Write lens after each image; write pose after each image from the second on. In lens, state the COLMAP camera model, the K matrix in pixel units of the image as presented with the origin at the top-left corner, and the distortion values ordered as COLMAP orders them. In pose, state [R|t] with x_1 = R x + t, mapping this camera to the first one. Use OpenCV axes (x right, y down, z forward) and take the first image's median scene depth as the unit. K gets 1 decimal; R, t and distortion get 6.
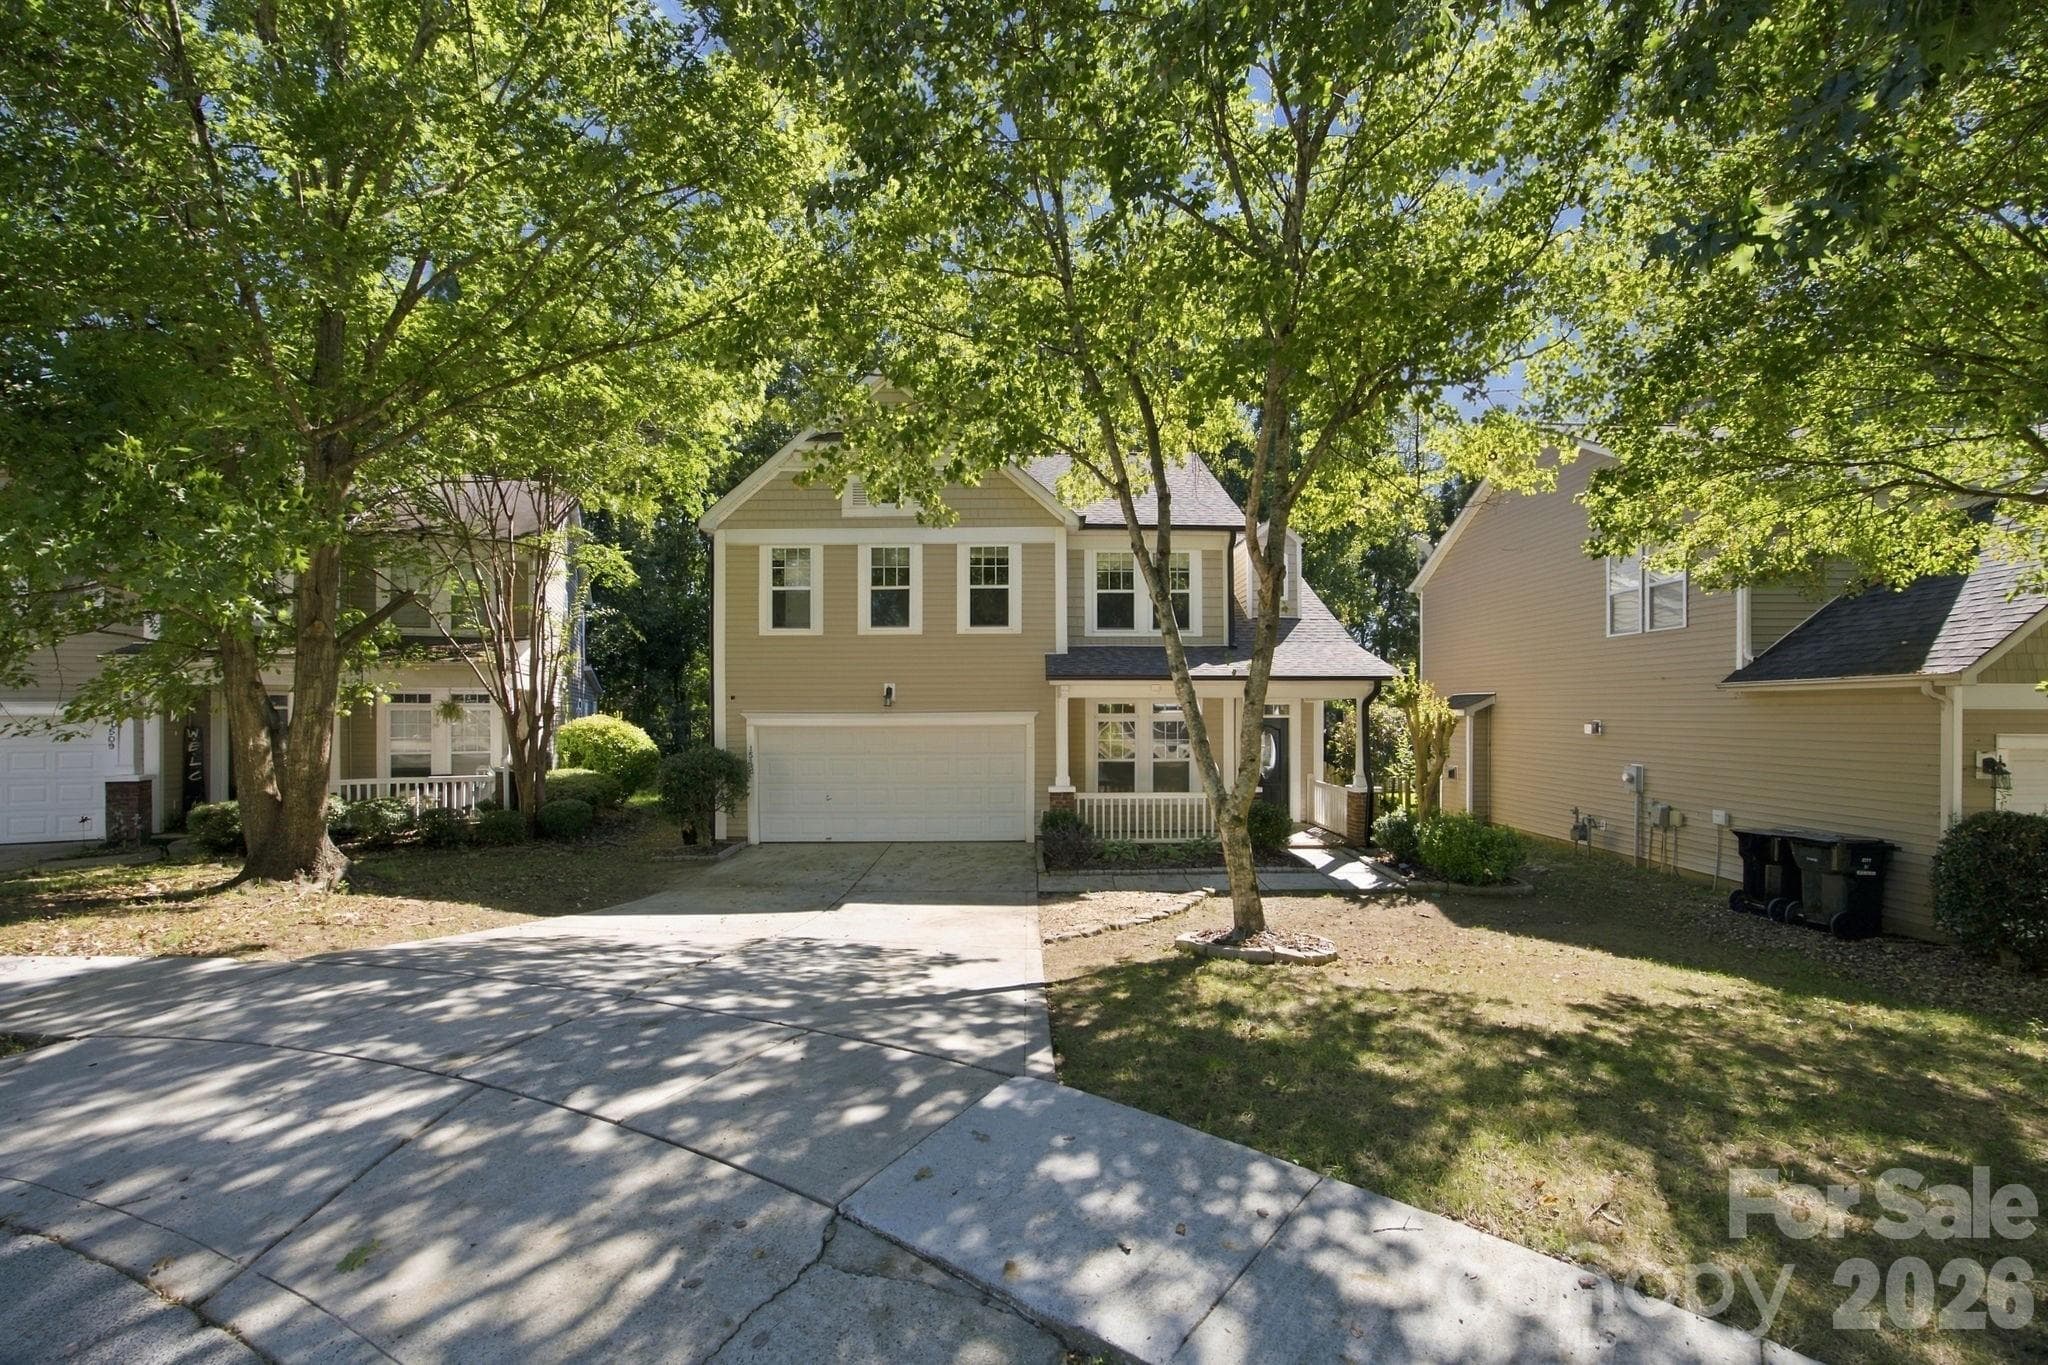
lens RADIAL K [[810.9, 0, 1024.7], [0, 810.9, 692.8], [0, 0, 1]] dist [-0.016268, 0.000004]
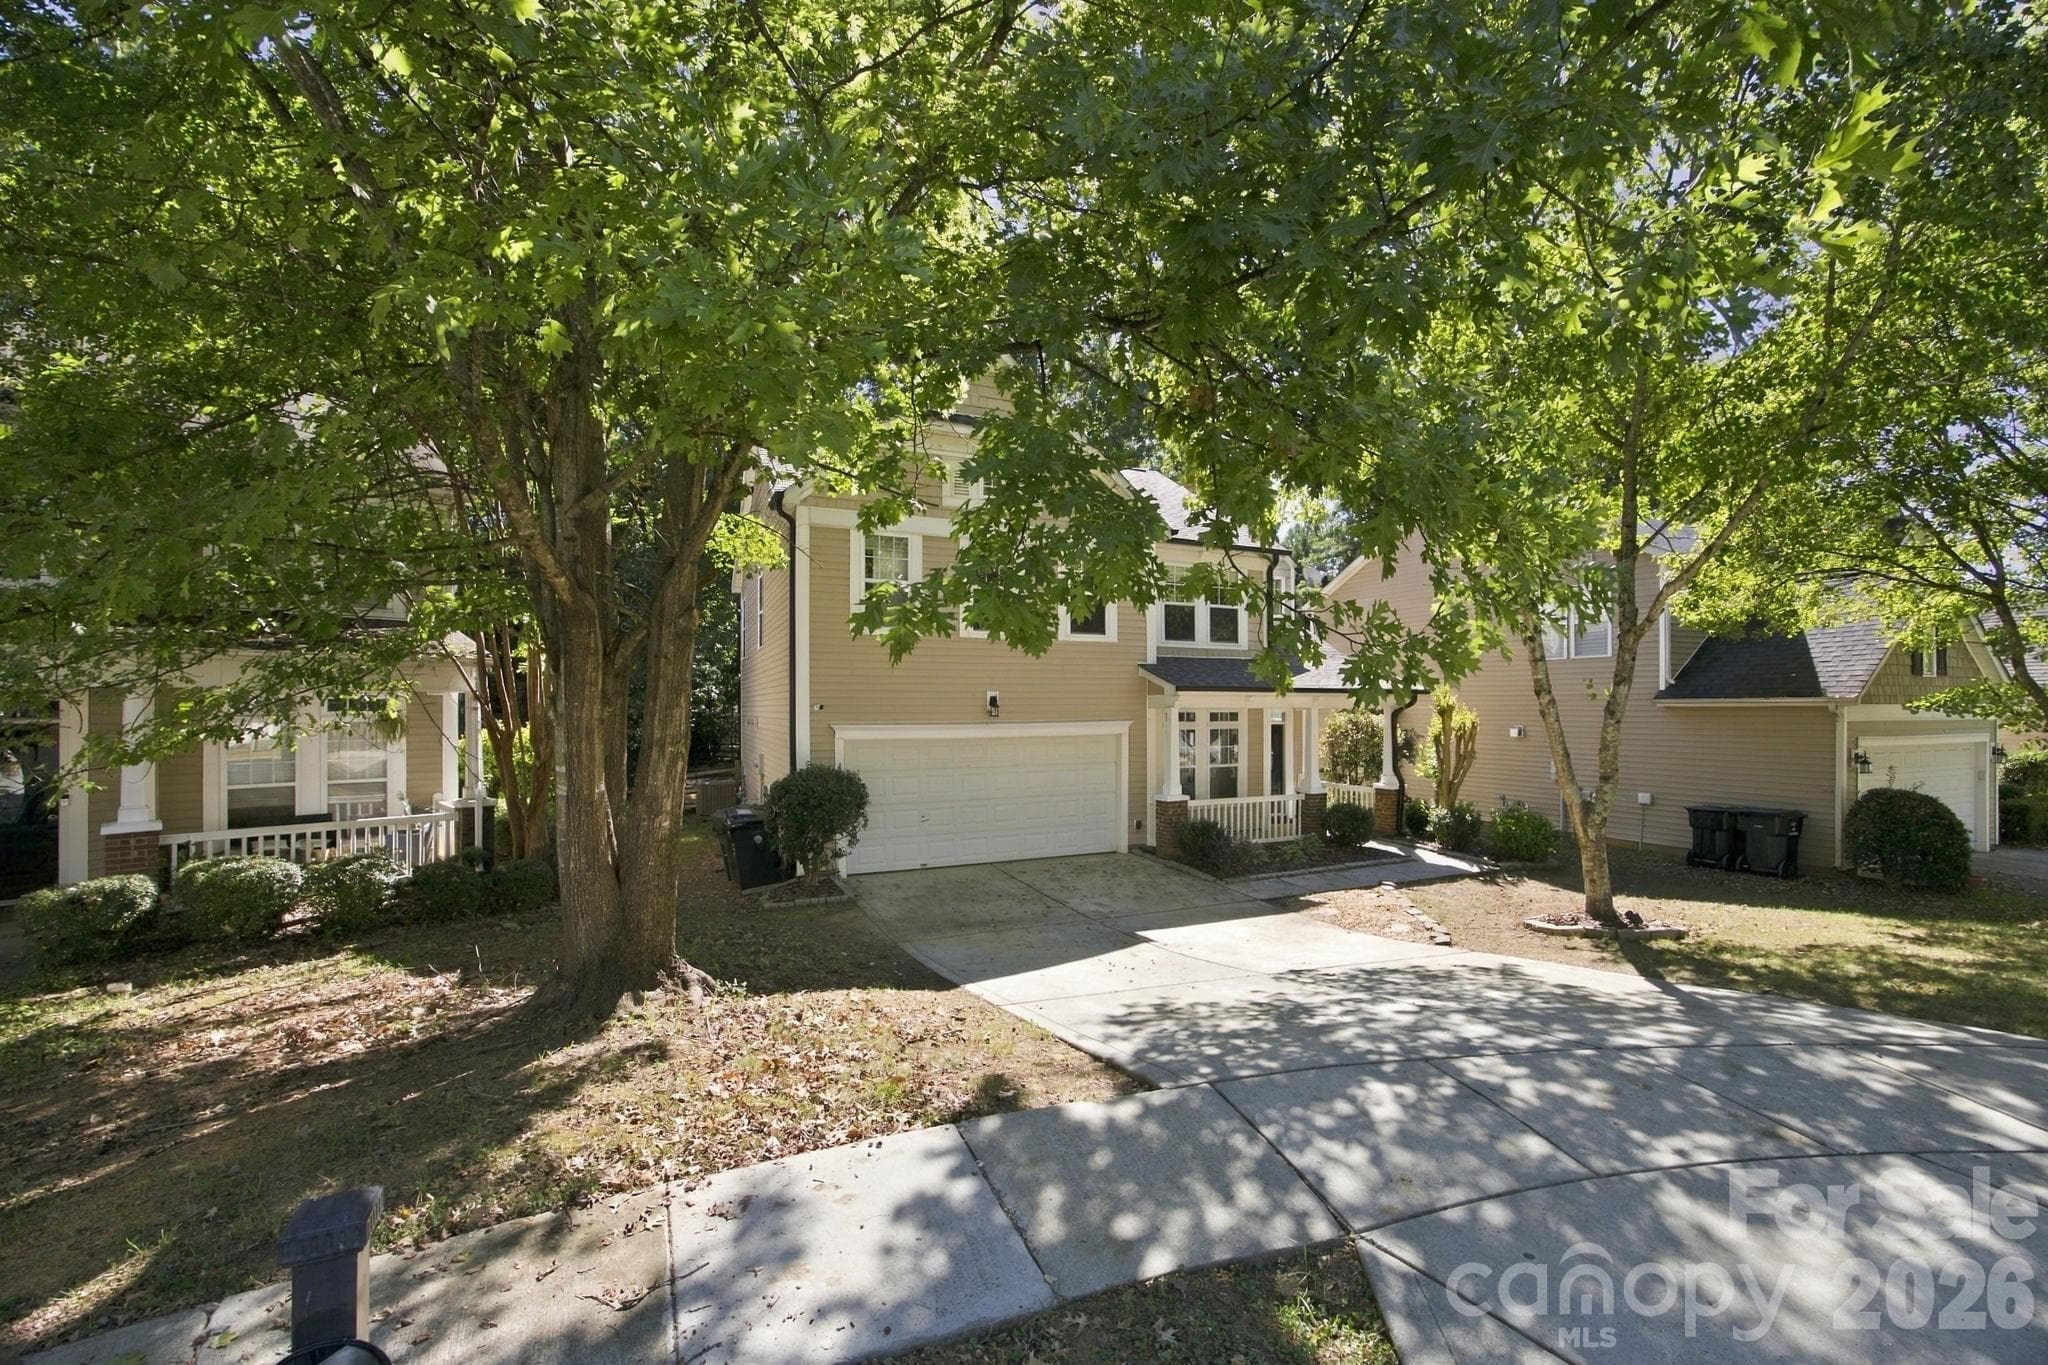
lens RADIAL K [[810.9, 0, 1024.7], [0, 810.9, 692.8], [0, 0, 1]] dist [-0.016268, 0.000004]
pose [[0.918510, 0.008439, 0.395308, -0.500042], [-0.009159, 0.999958, -0.000065, -0.010307], [-0.395292, -0.003561, 0.918548, 0.136493]]
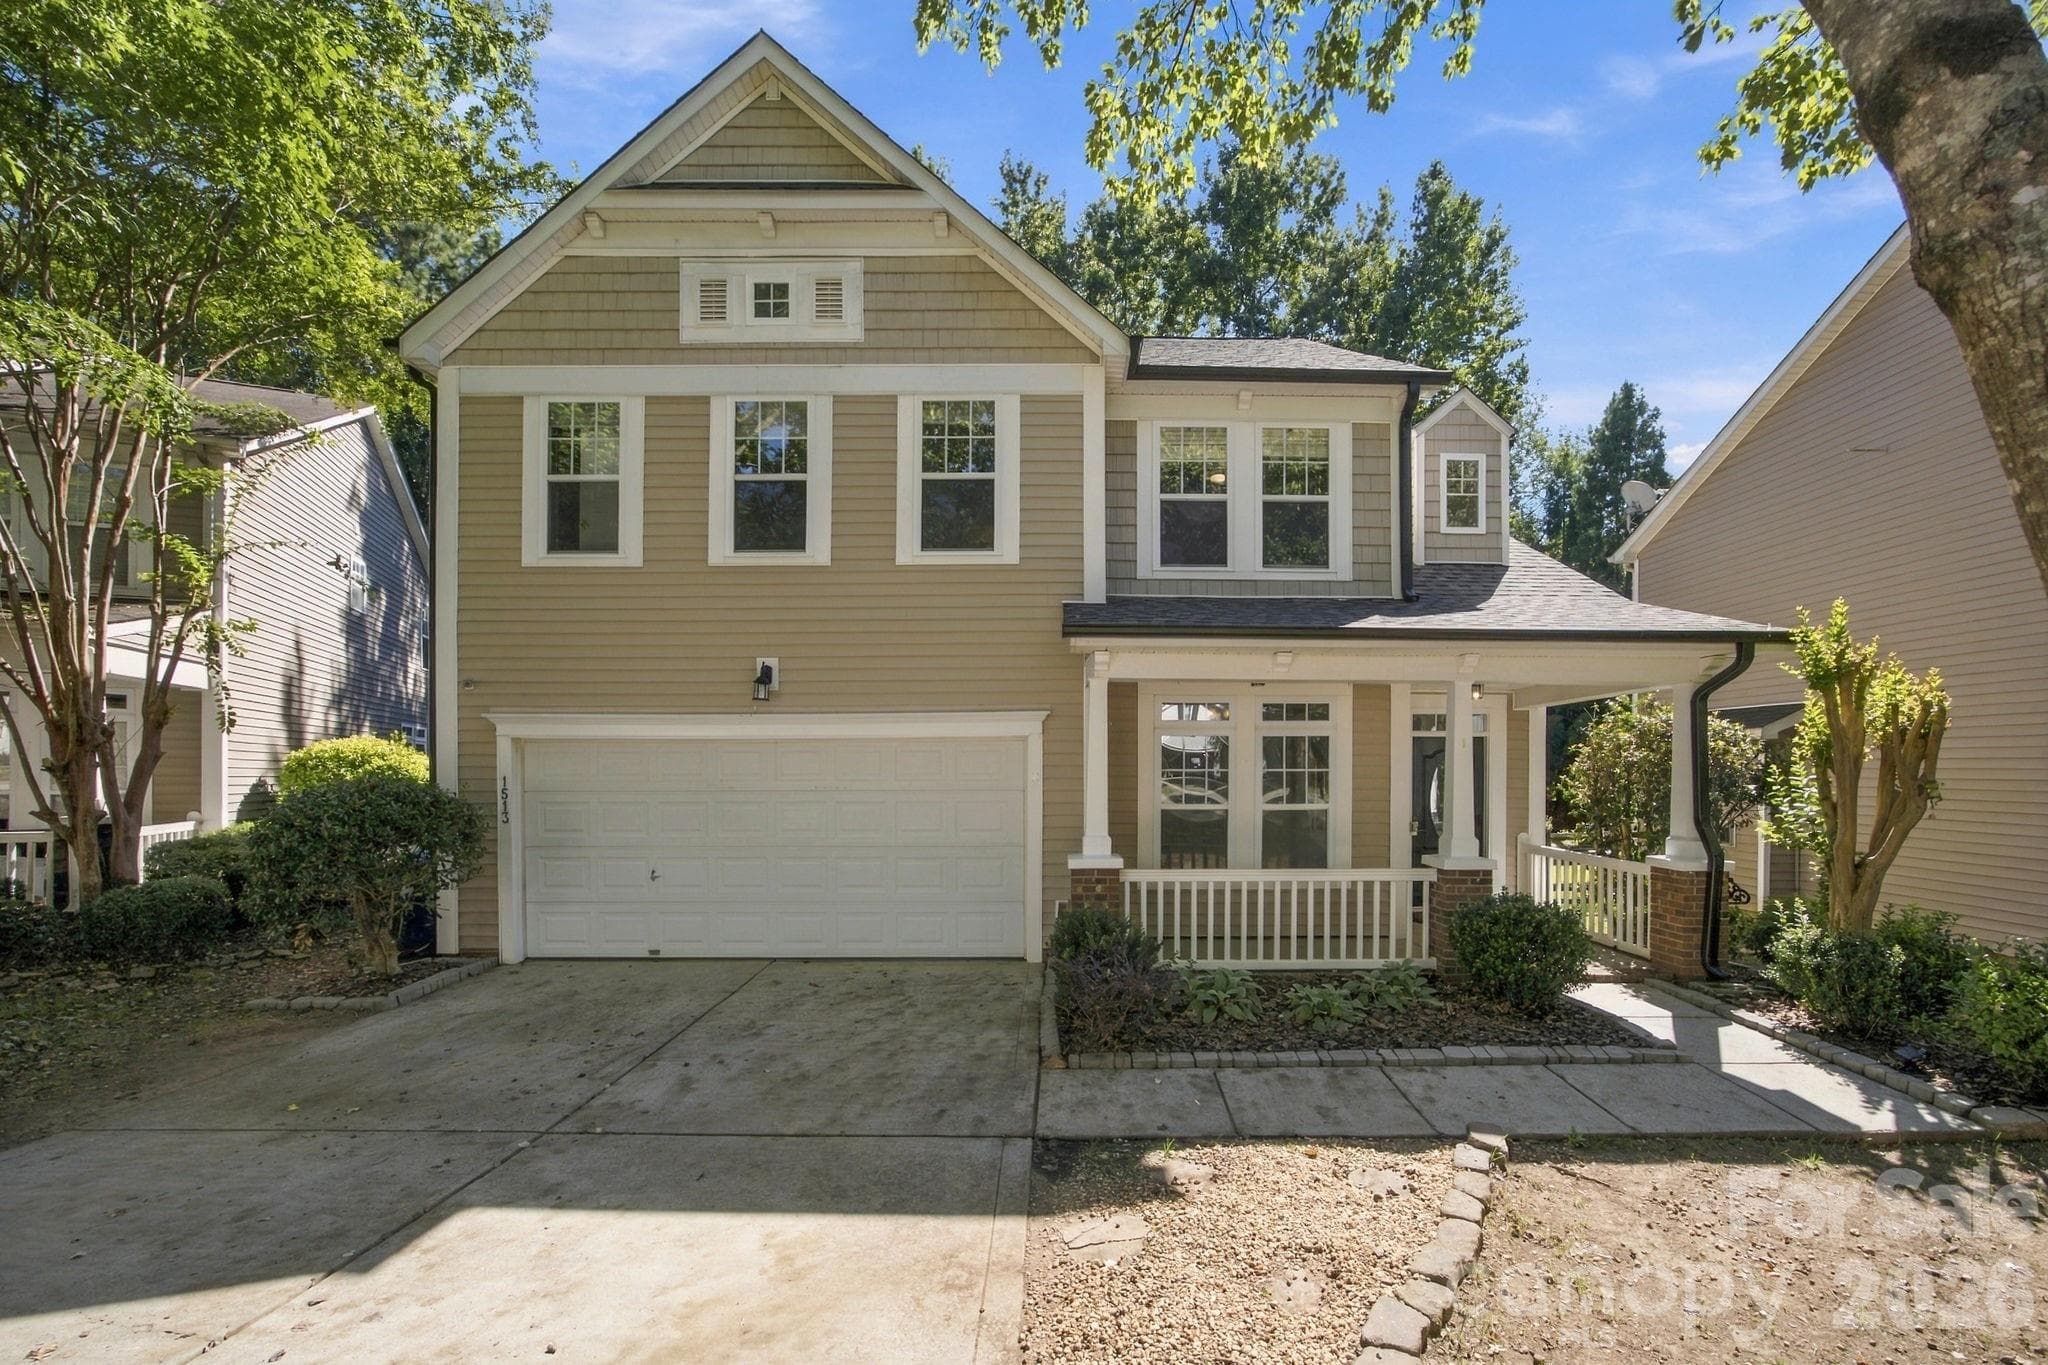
lens RADIAL K [[826.5, 0, 1049.2], [0, 826.5, 758.3], [0, 0, 1]] dist [-0.008532, 0.000102]
pose [[0.999988, 0.004254, -0.002607, 0.017977], [-0.004227, 0.999937, 0.010423, 0.047243], [0.002652, -0.010412, 0.999942, 0.464747]]
